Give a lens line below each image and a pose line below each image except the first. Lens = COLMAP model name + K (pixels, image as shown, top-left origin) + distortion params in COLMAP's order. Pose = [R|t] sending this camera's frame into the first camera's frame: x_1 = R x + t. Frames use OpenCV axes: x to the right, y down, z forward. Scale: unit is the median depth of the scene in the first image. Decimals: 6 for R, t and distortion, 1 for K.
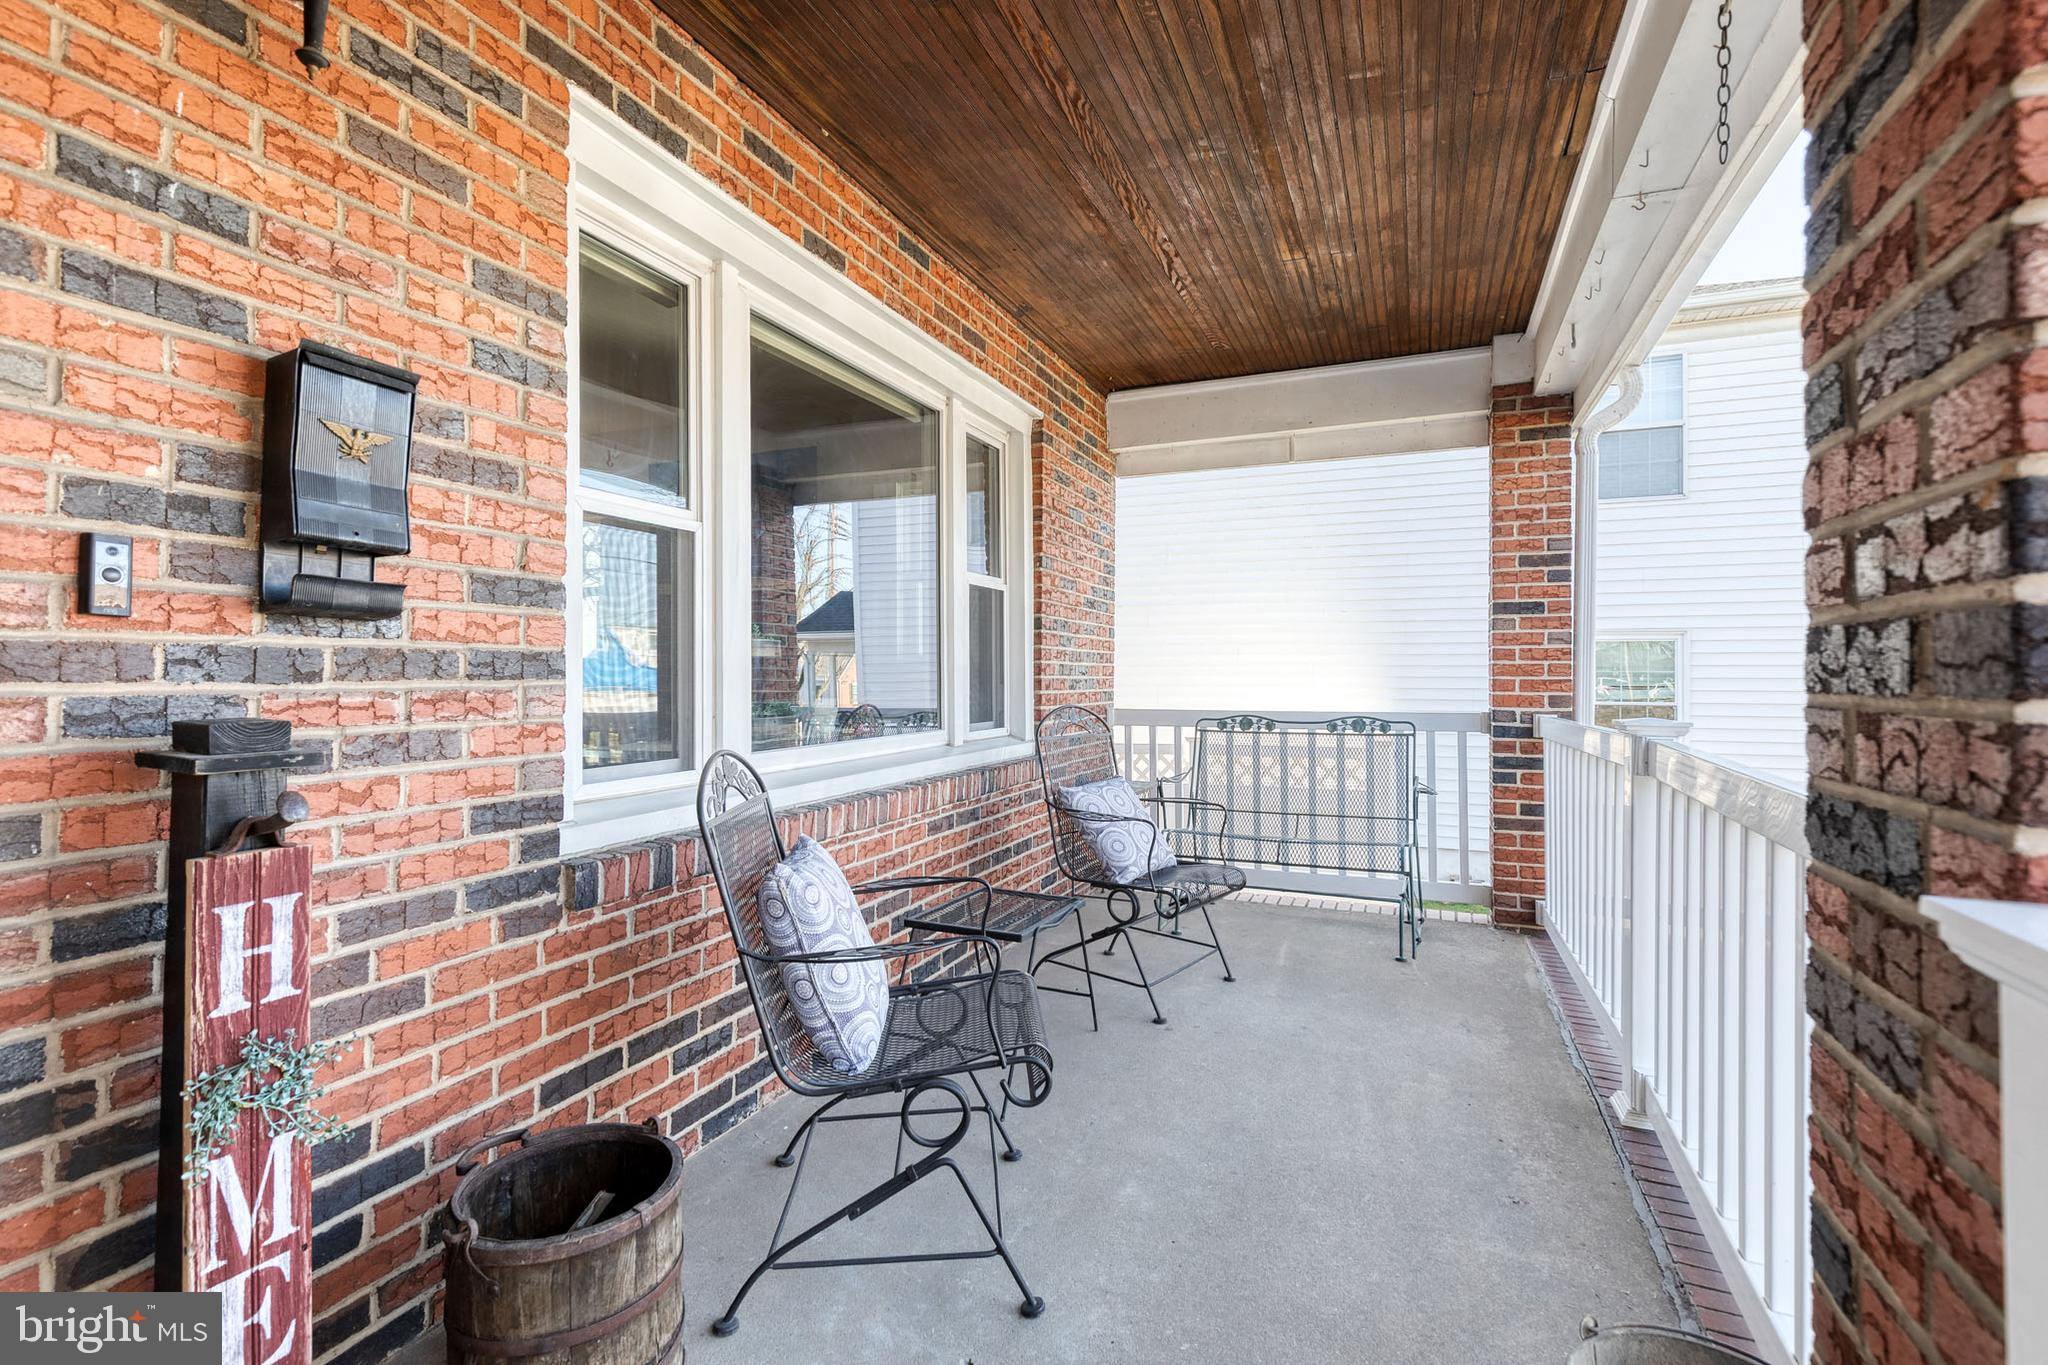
lens RADIAL K [[926.2, 0, 1036.4], [0, 926.2, 671.3], [0, 0, 1]] dist [0.008441, -0.000165]
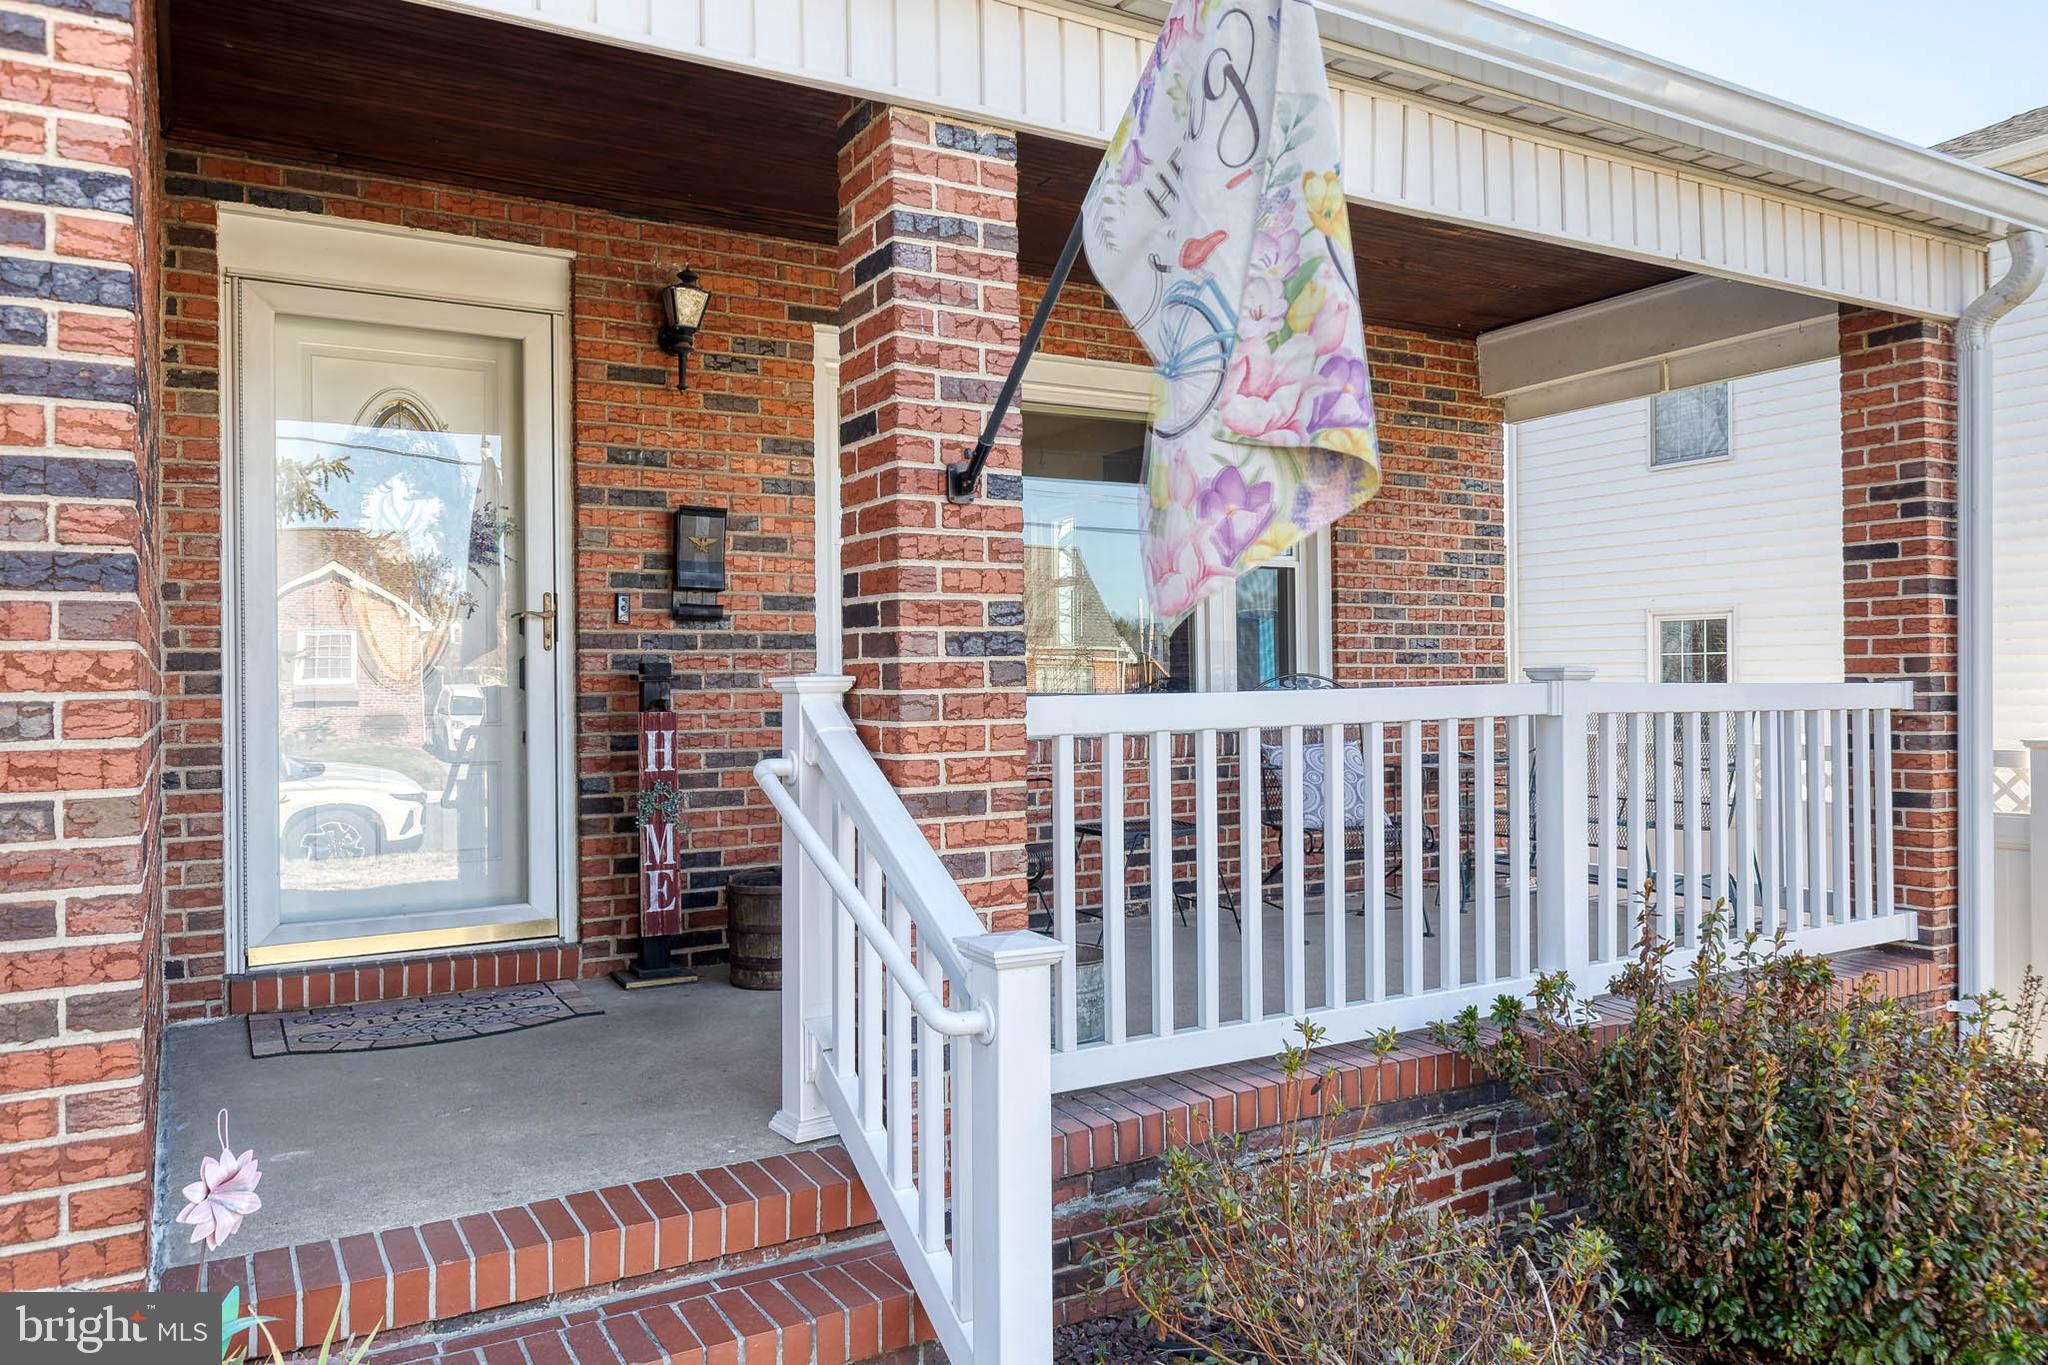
lens RADIAL K [[1442.0, 0, 1063.3], [0, 1442.0, 683.2], [0, 0, 1]] dist [0.009951, -0.001188]
pose [[0.804047, -0.010450, -0.594474, 1.822186], [0.014686, 0.999890, 0.002287, 0.088223], [0.594384, -0.010569, 0.804112, -1.158887]]
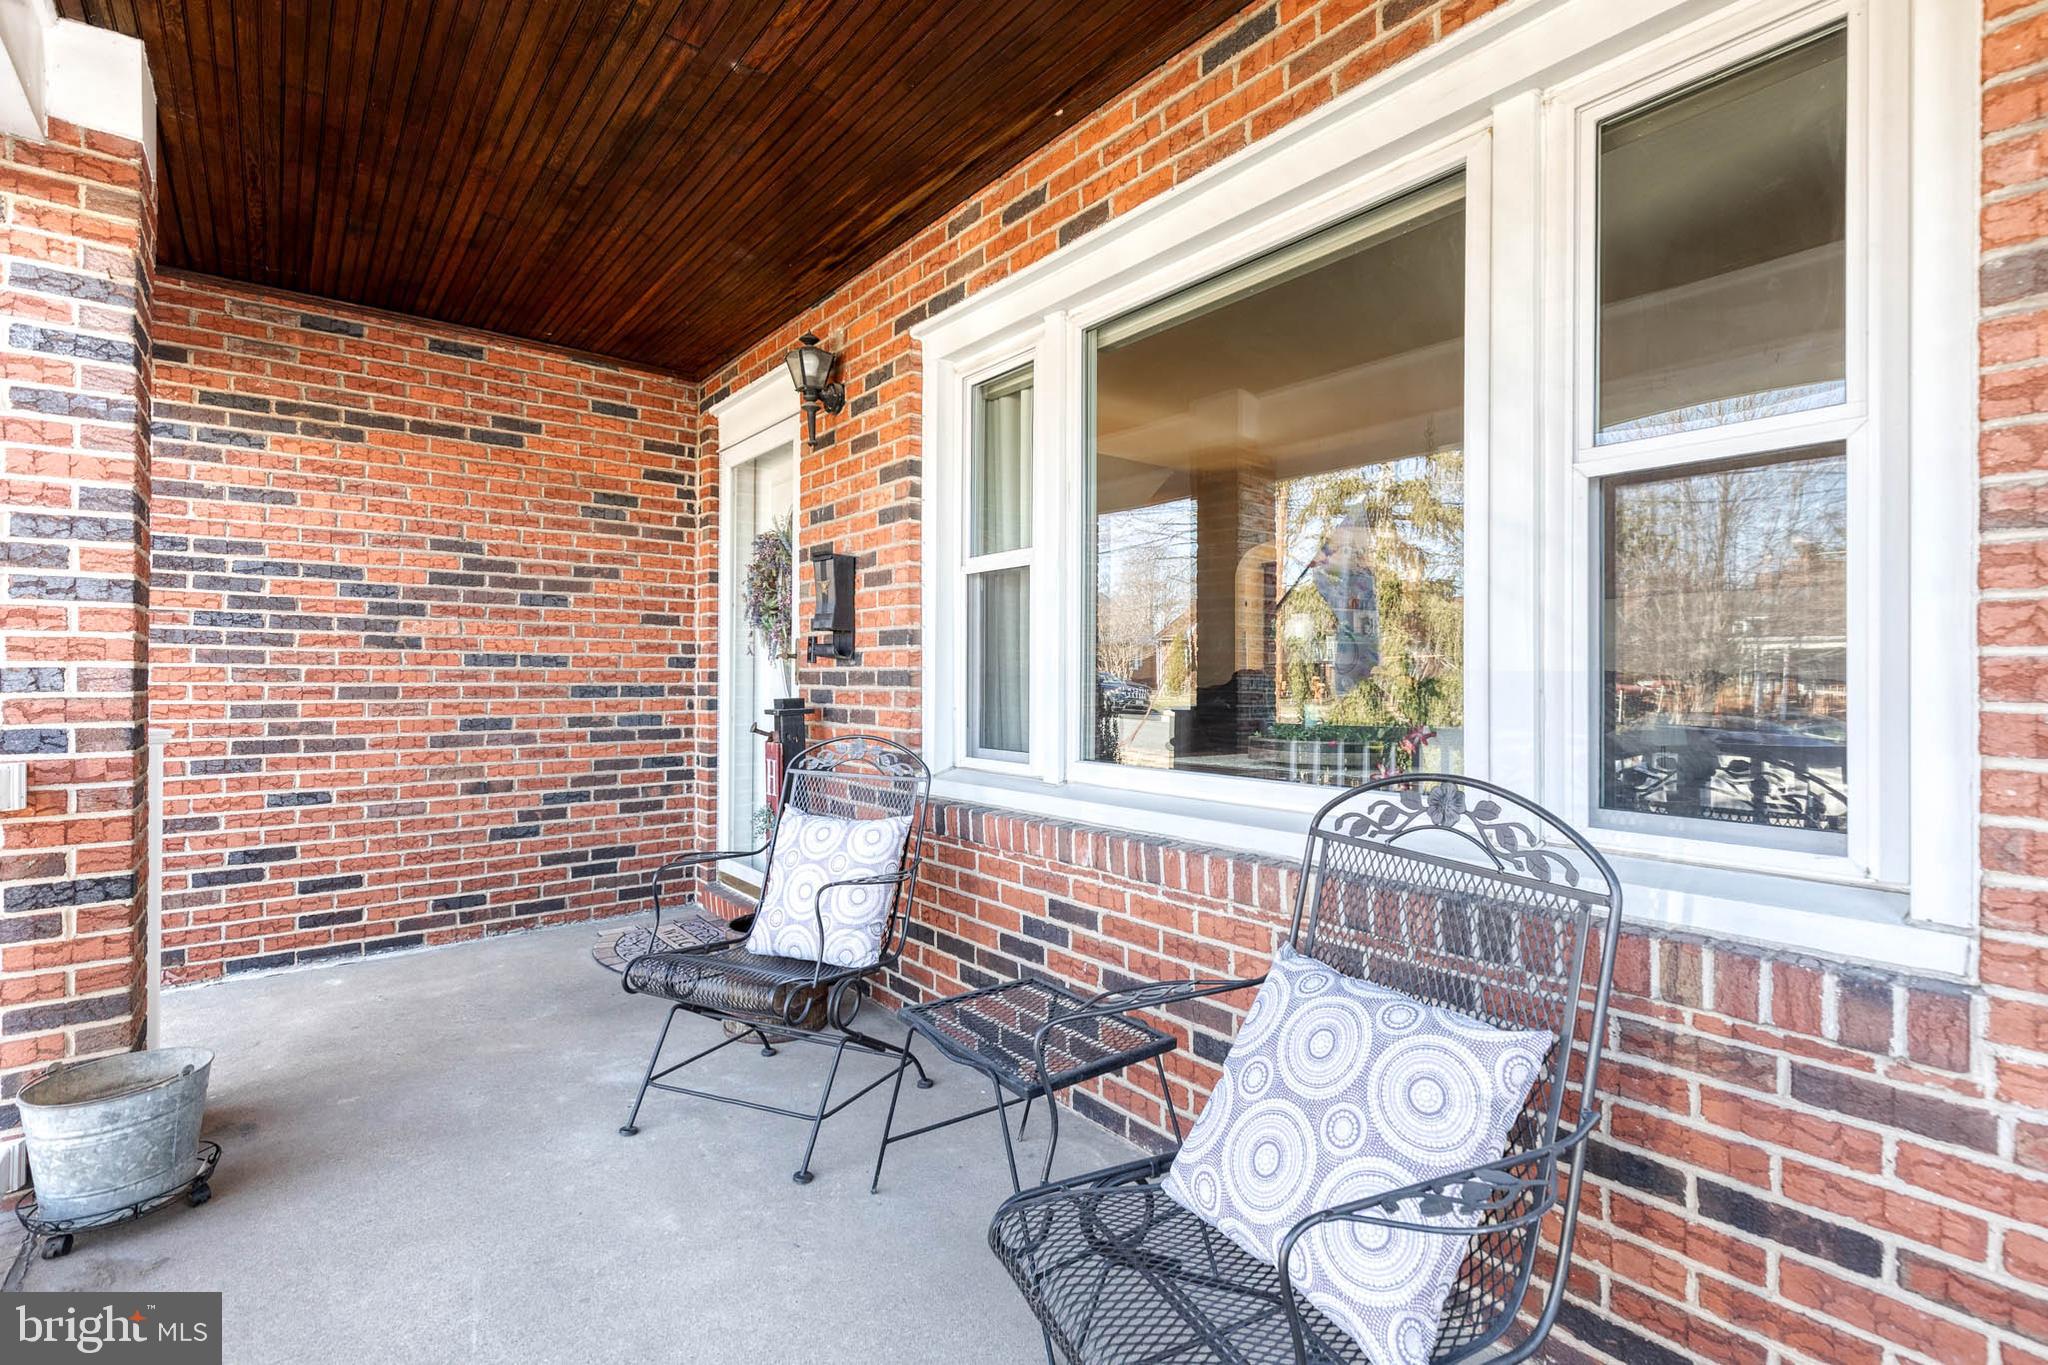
lens RADIAL K [[926.2, 0, 1036.4], [0, 926.2, 671.3], [0, 0, 1]] dist [0.008441, -0.000165]
pose [[-0.471856, -0.005833, -0.881656, 0.988489], [0.001480, 0.999971, -0.007408, -0.006461], [0.881674, -0.004801, -0.471834, 2.289972]]
